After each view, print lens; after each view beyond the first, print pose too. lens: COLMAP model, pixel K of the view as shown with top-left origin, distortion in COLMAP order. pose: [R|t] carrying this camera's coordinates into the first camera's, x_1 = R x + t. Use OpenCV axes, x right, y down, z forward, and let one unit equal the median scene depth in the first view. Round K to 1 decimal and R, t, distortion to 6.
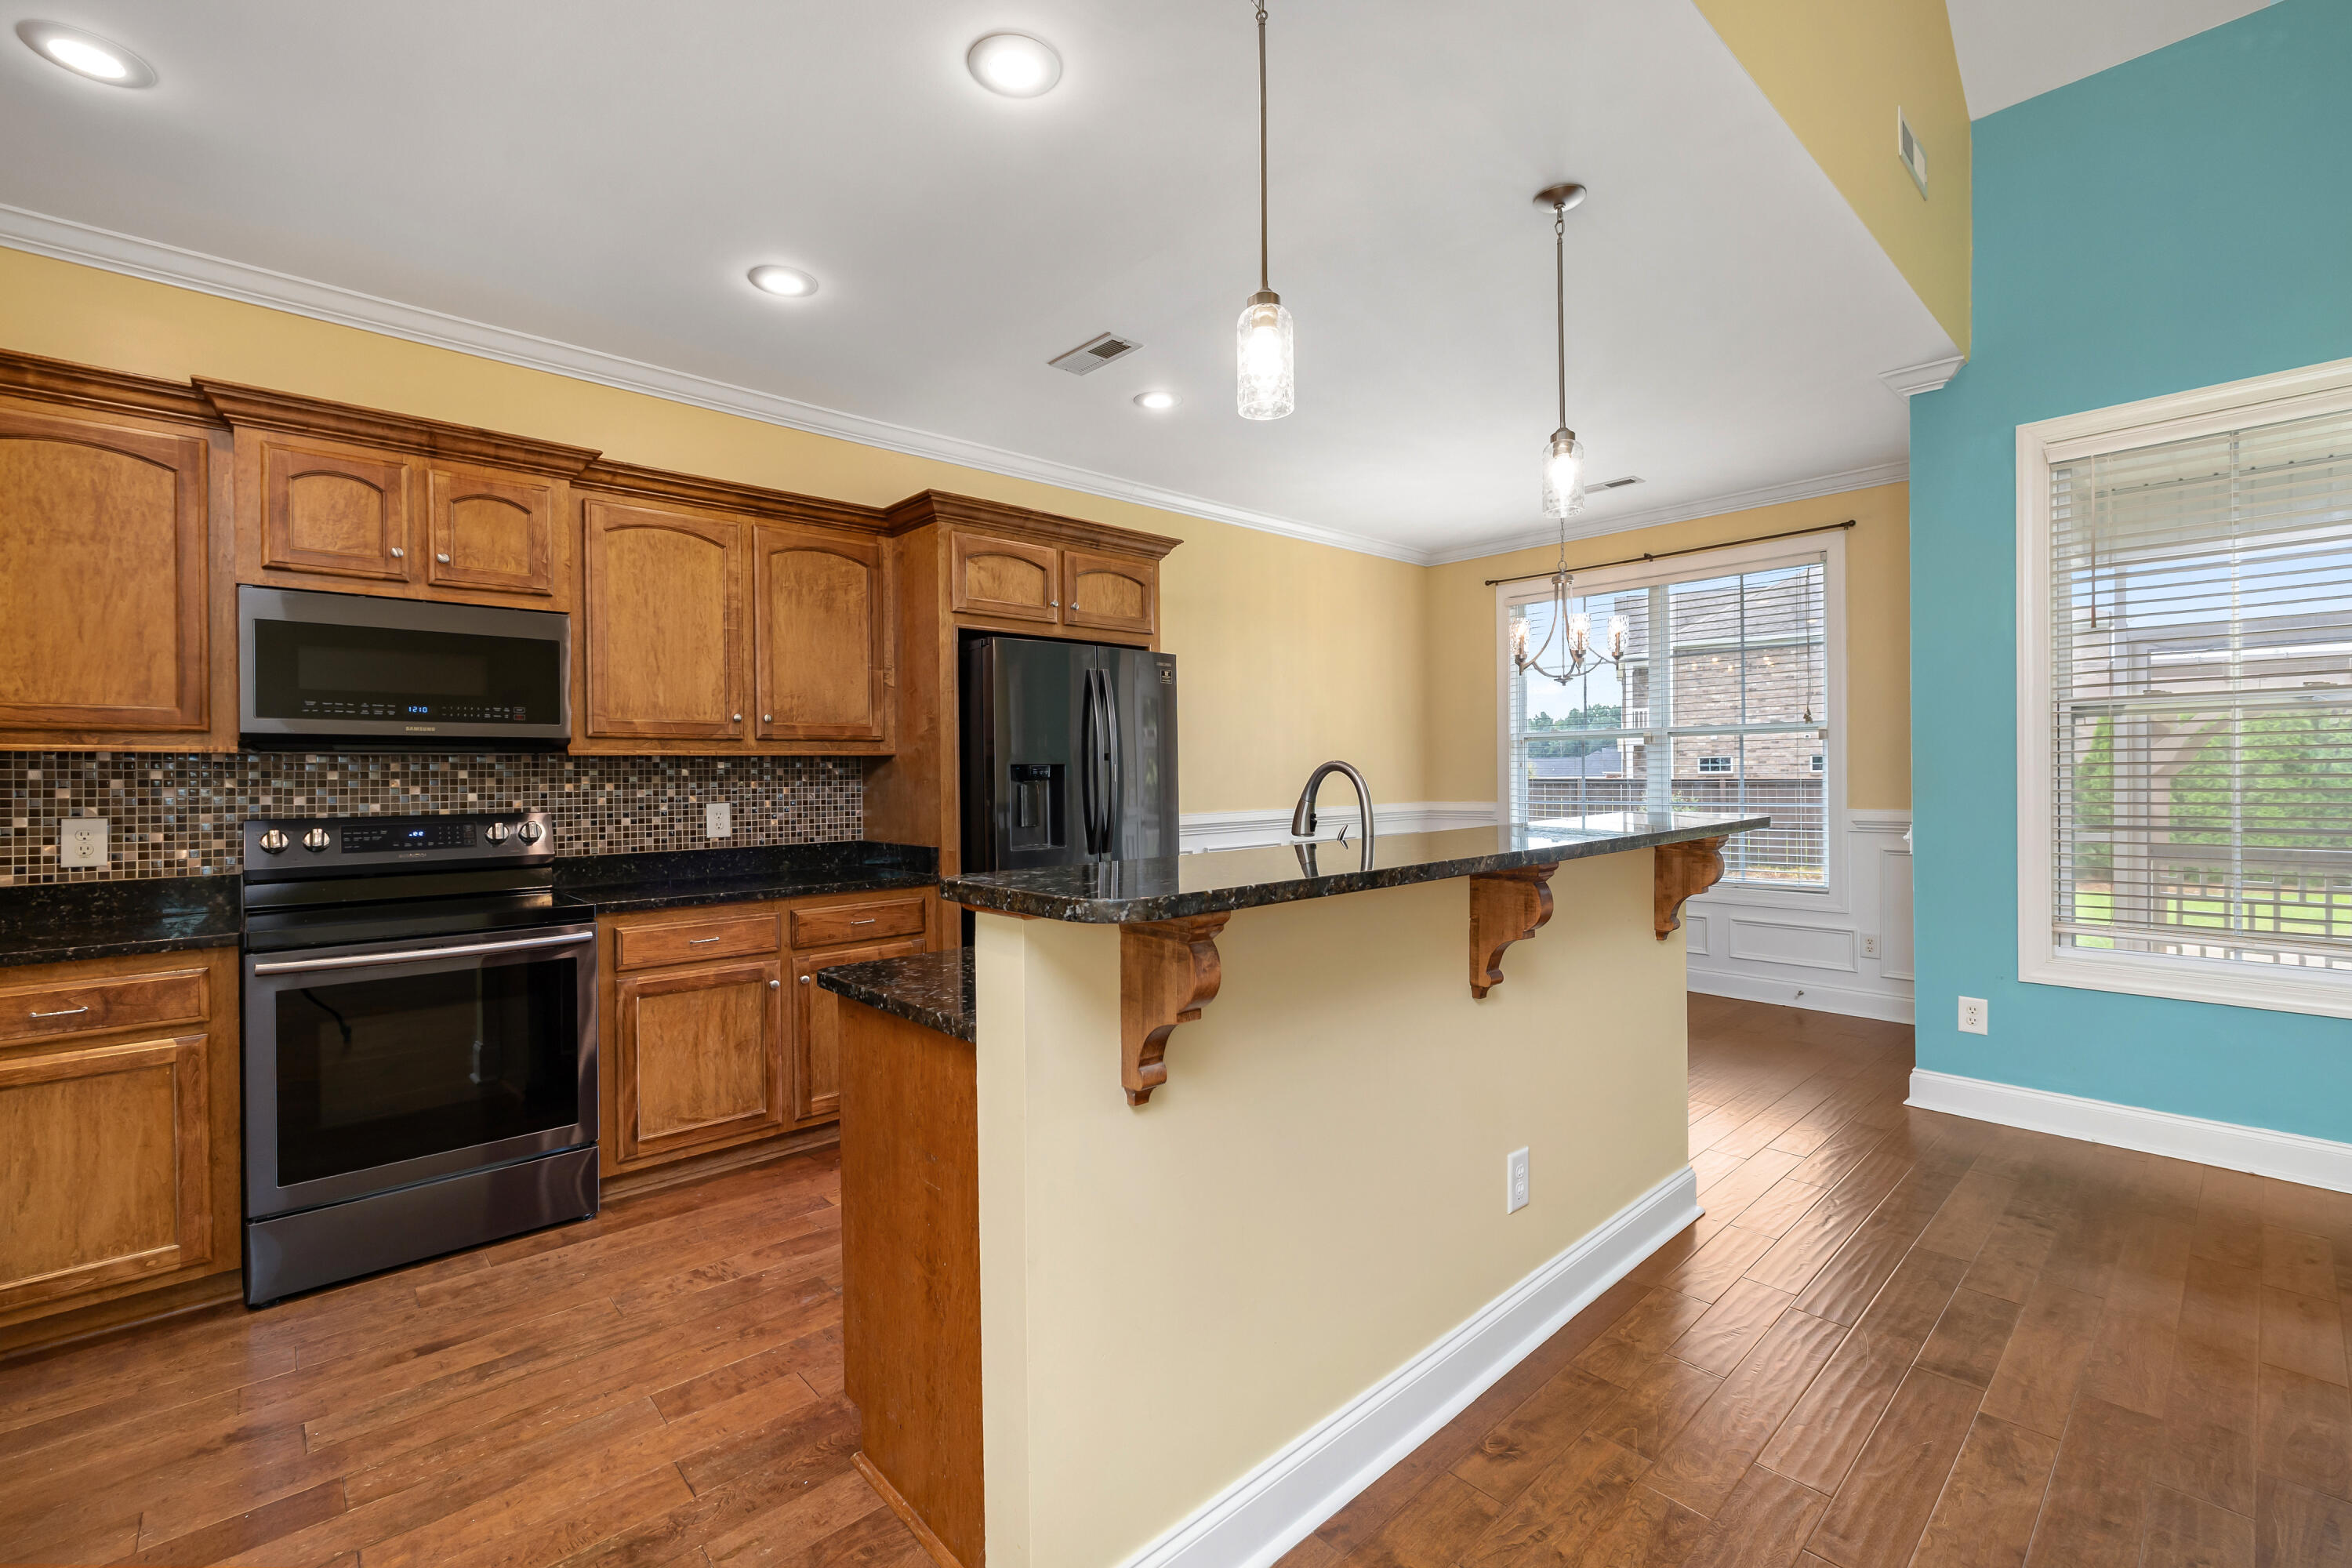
lens RADIAL K [[1005.0, 0, 1170.4], [0, 1005.0, 775.6], [0, 0, 1]] dist [0.003532, 0.000085]
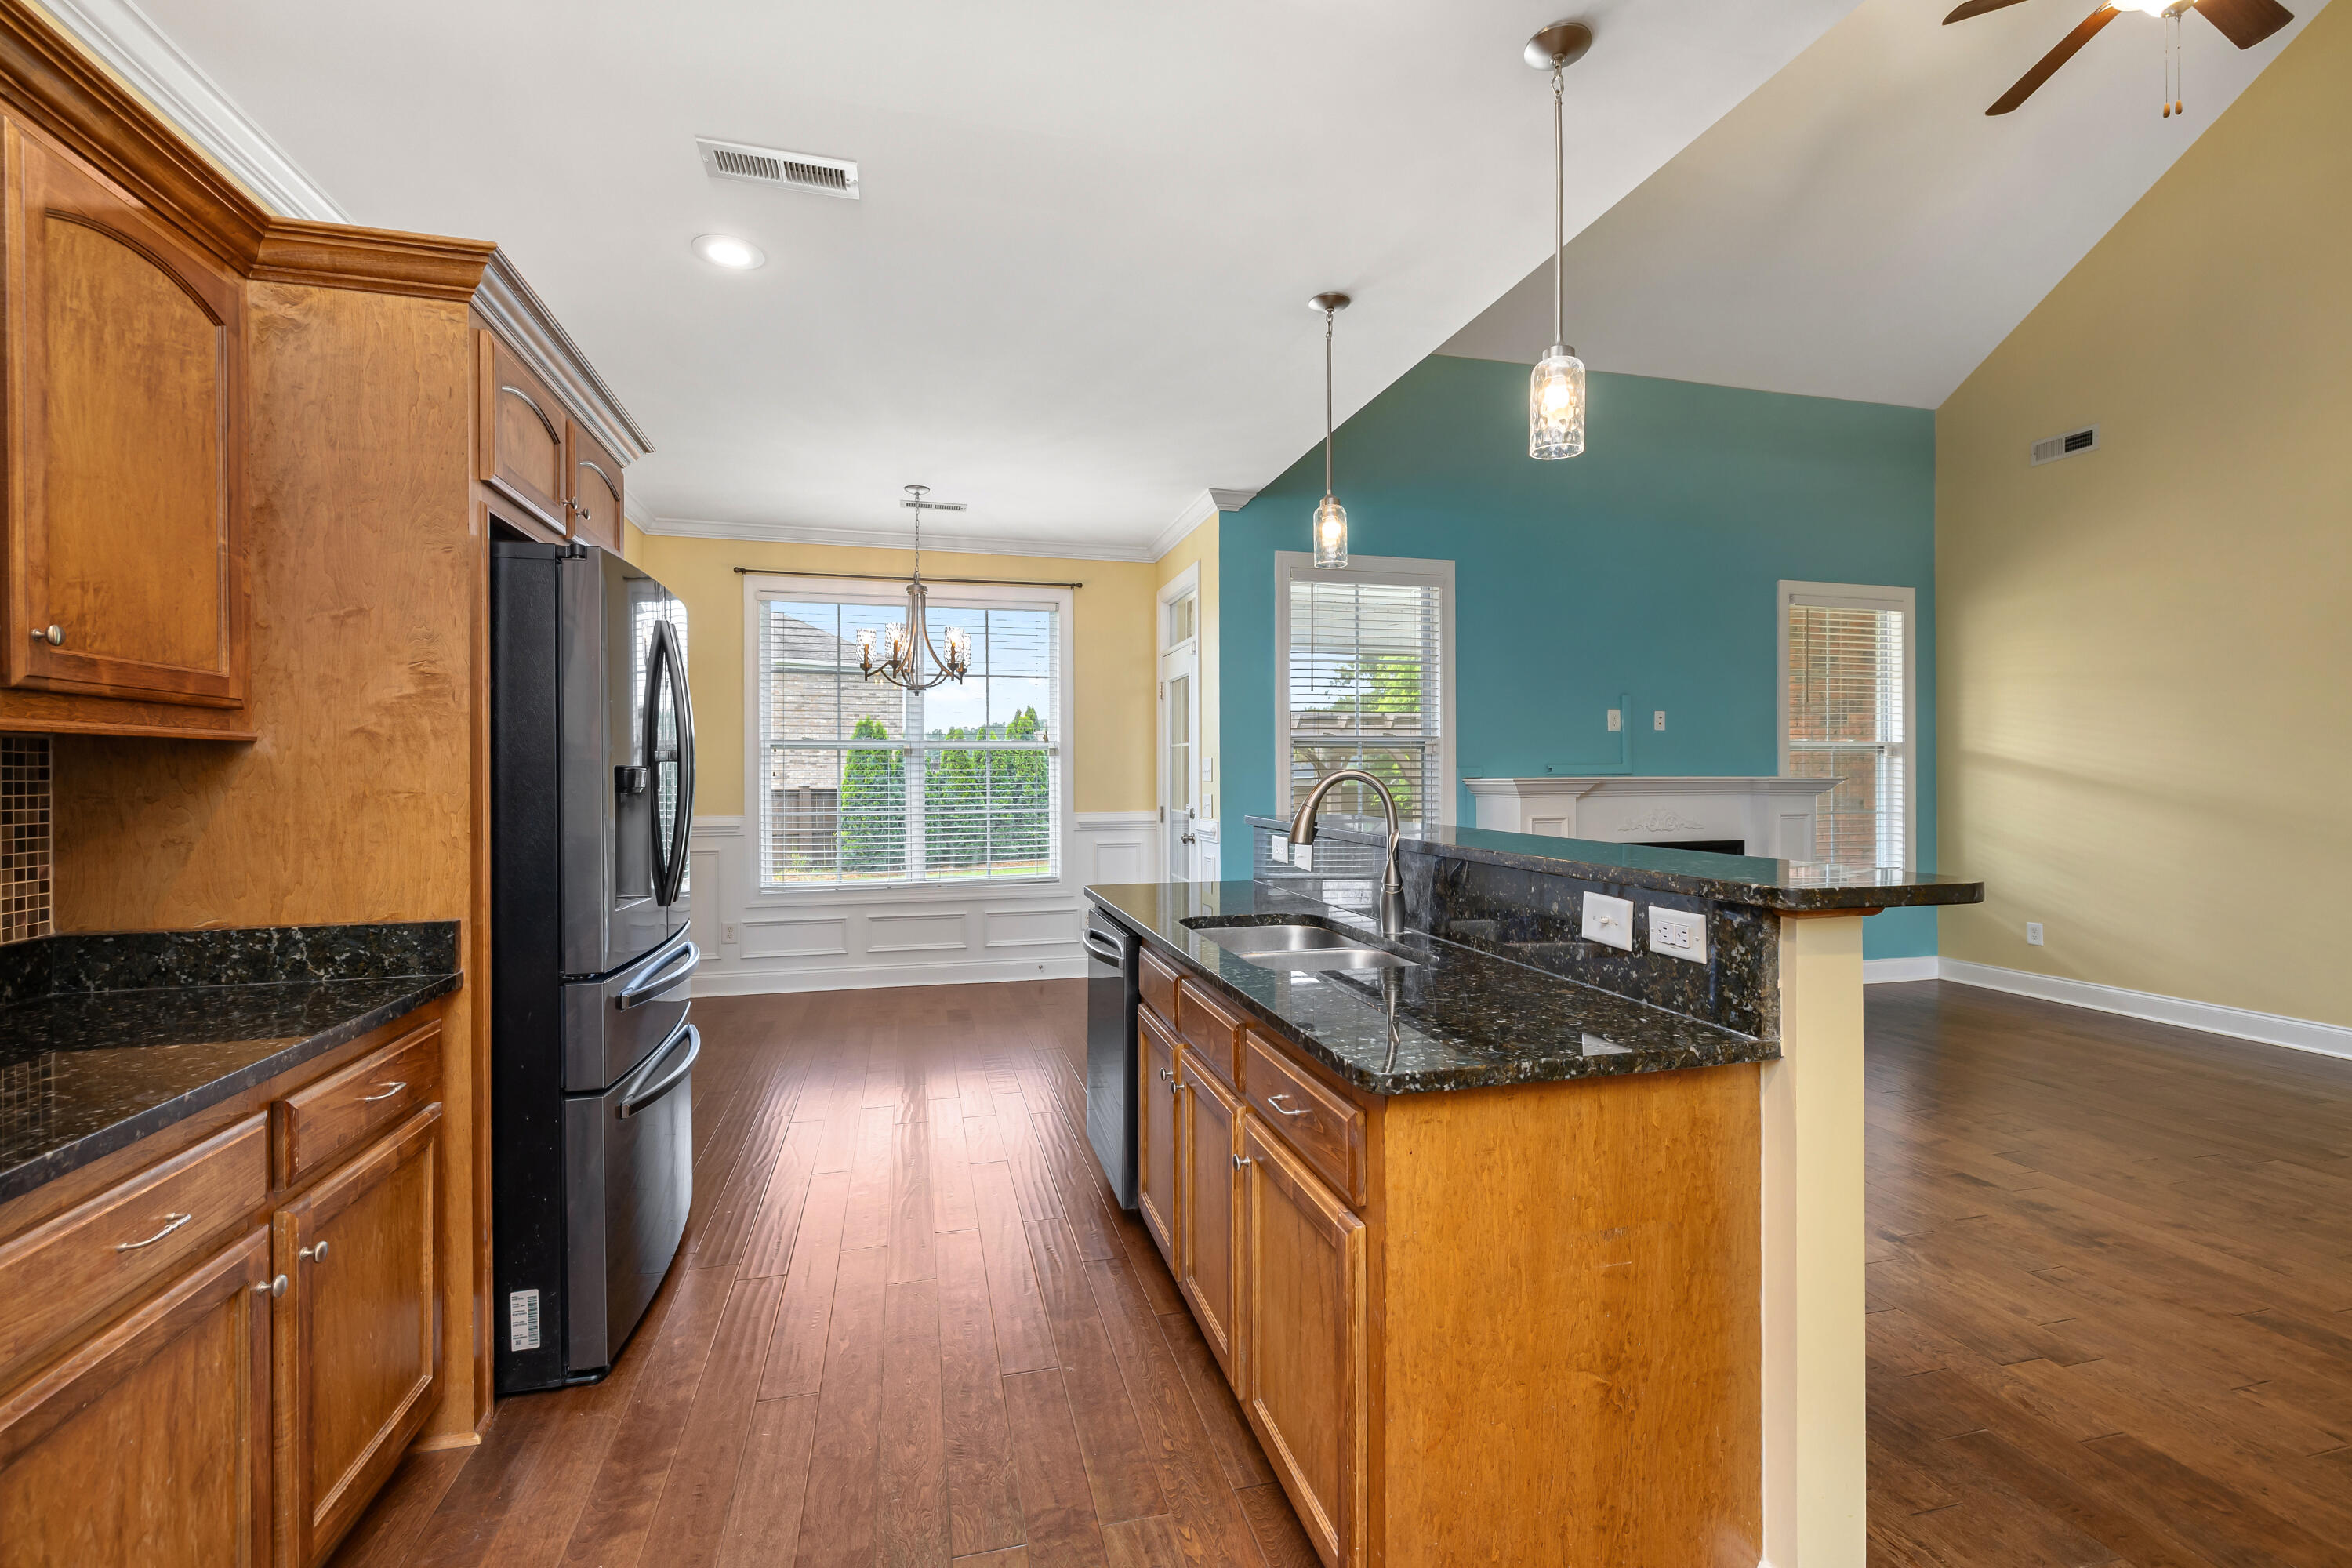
lens RADIAL K [[1014.6, 0, 1176.0], [0, 1014.6, 784.0], [0, 0, 1]] dist [0.002853, 0.000362]
pose [[0.460878, 0.001802, 0.887462, -0.558263], [0.000499, 0.999997, -0.002289, 0.000355], [-0.887463, 0.001498, 0.460876, 0.444589]]
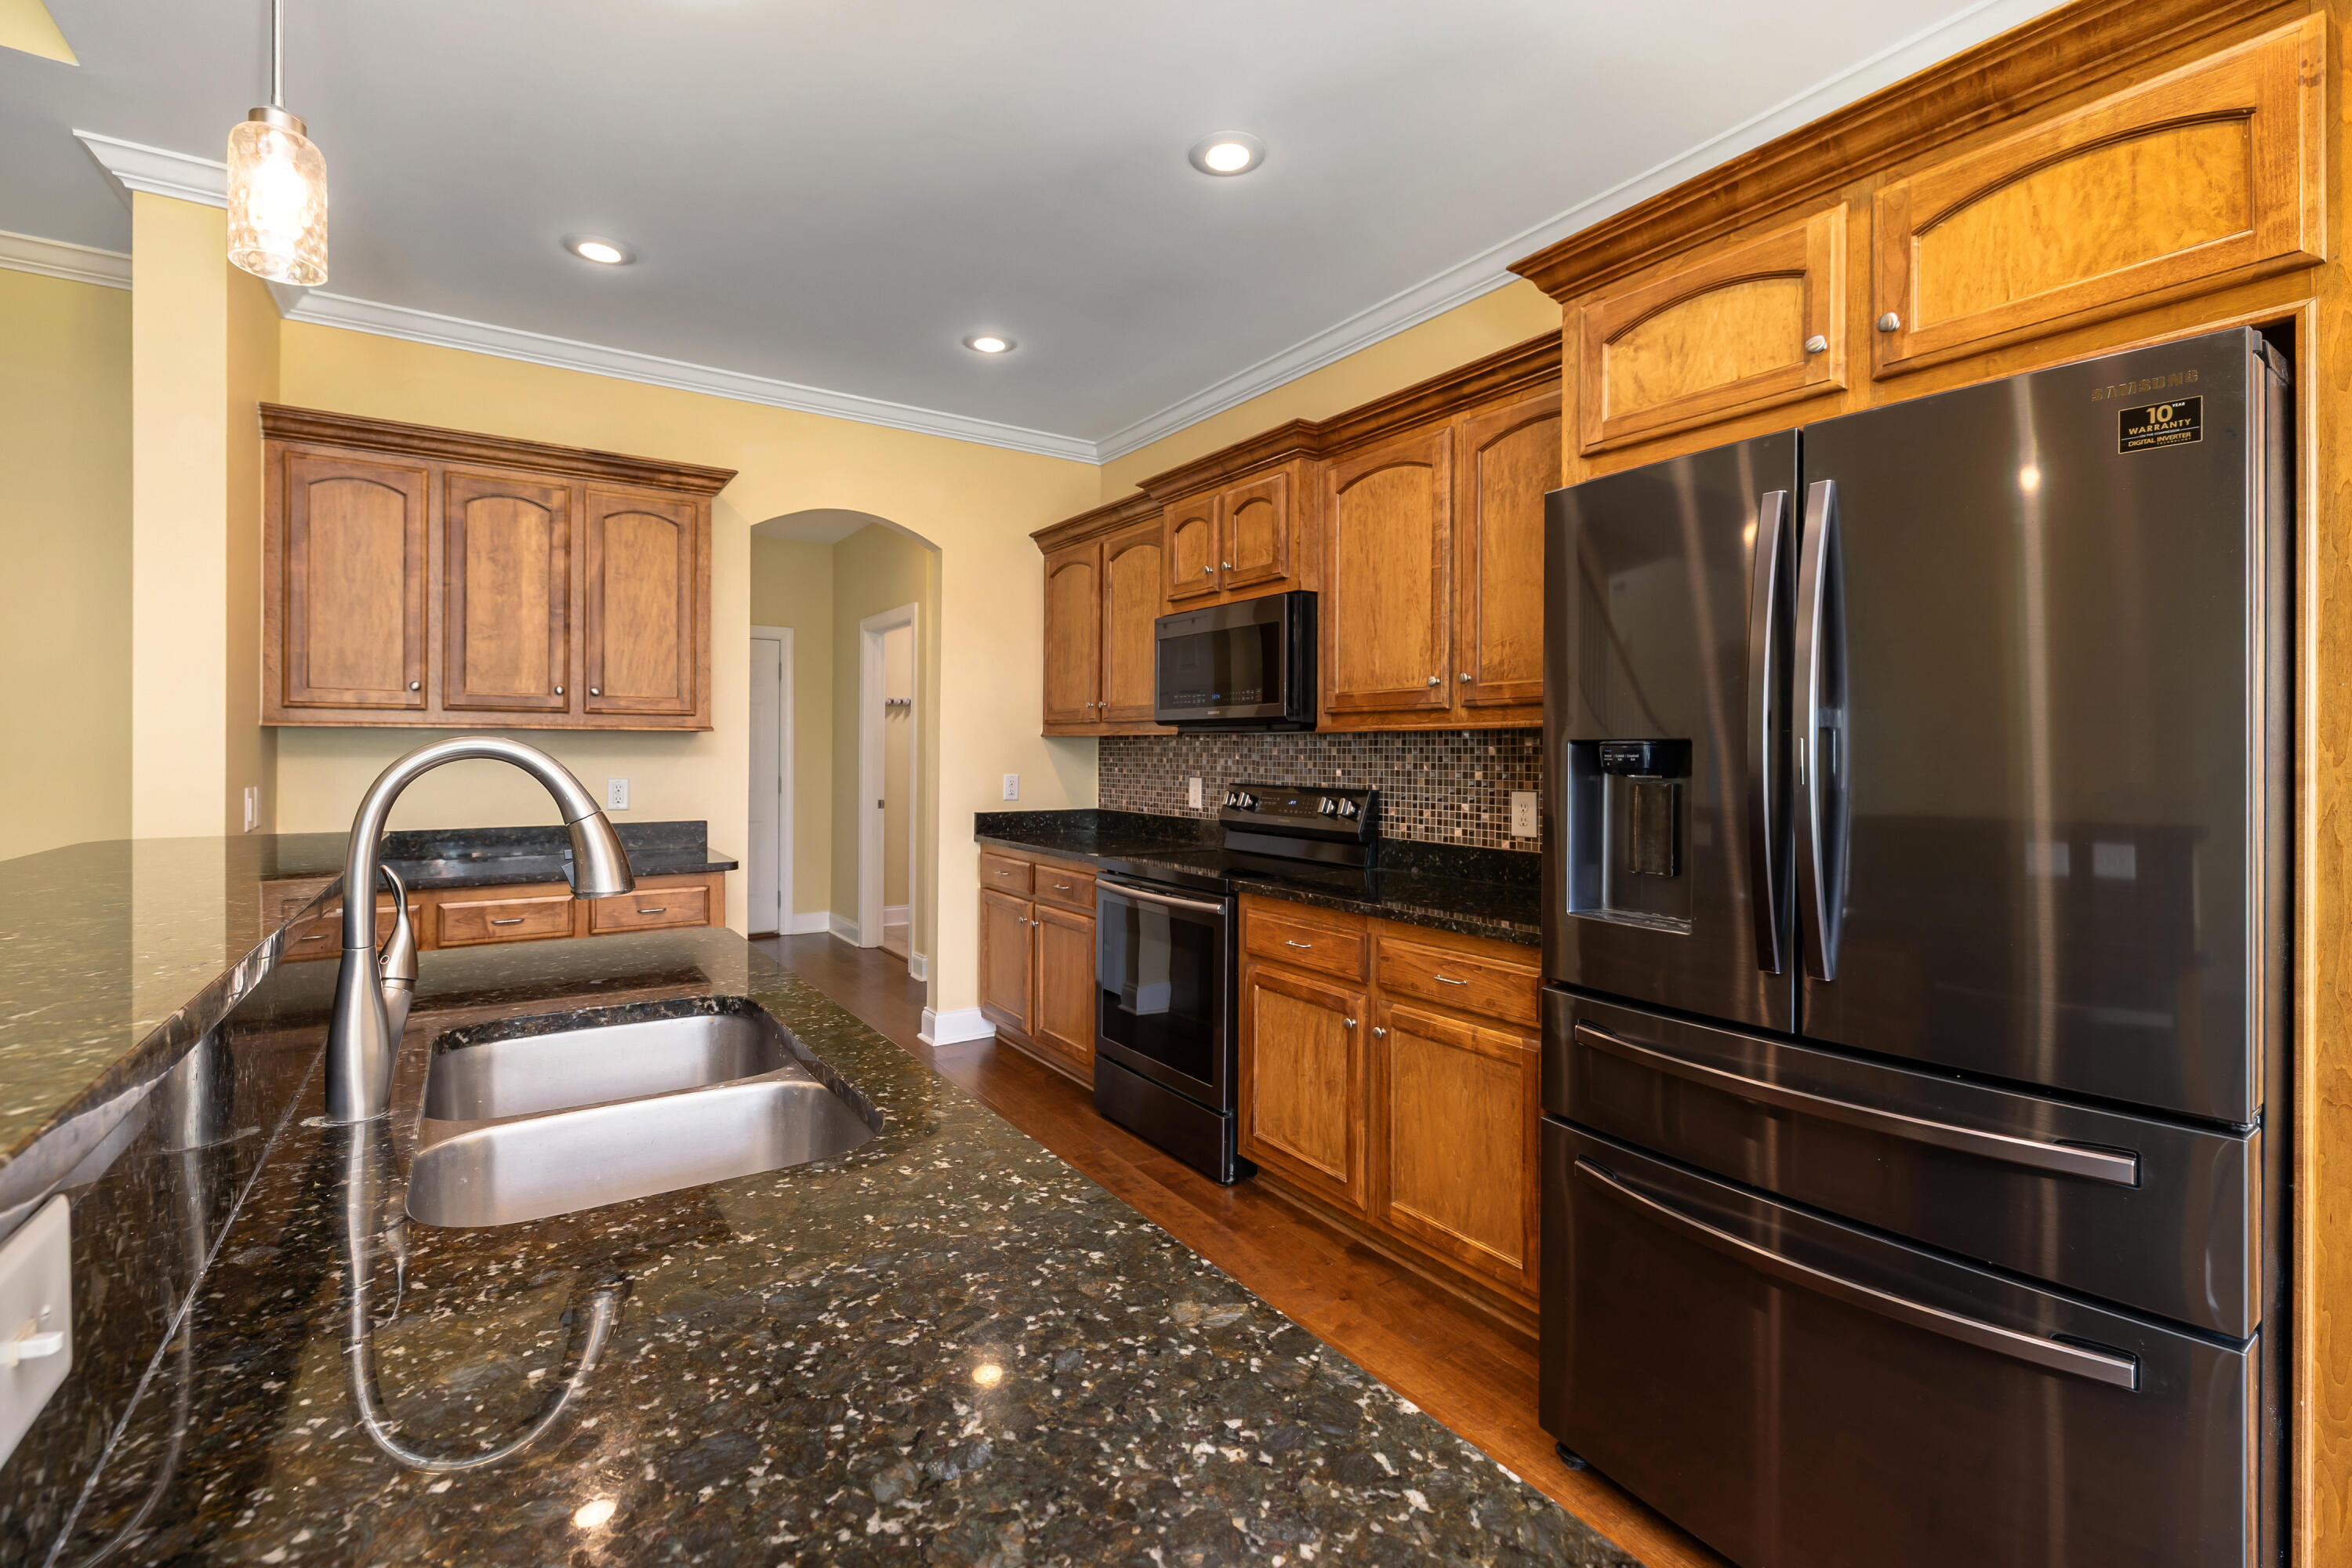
lens RADIAL K [[1023.5, 0, 1153.5], [0, 1023.5, 750.2], [0, 0, 1]] dist [-0.000557, -0.000023]
pose [[-0.155227, 0.007276, -0.987852, 0.383323], [-0.005636, 0.999950, 0.008251, -0.009348], [0.987863, 0.006848, -0.155178, 0.905979]]
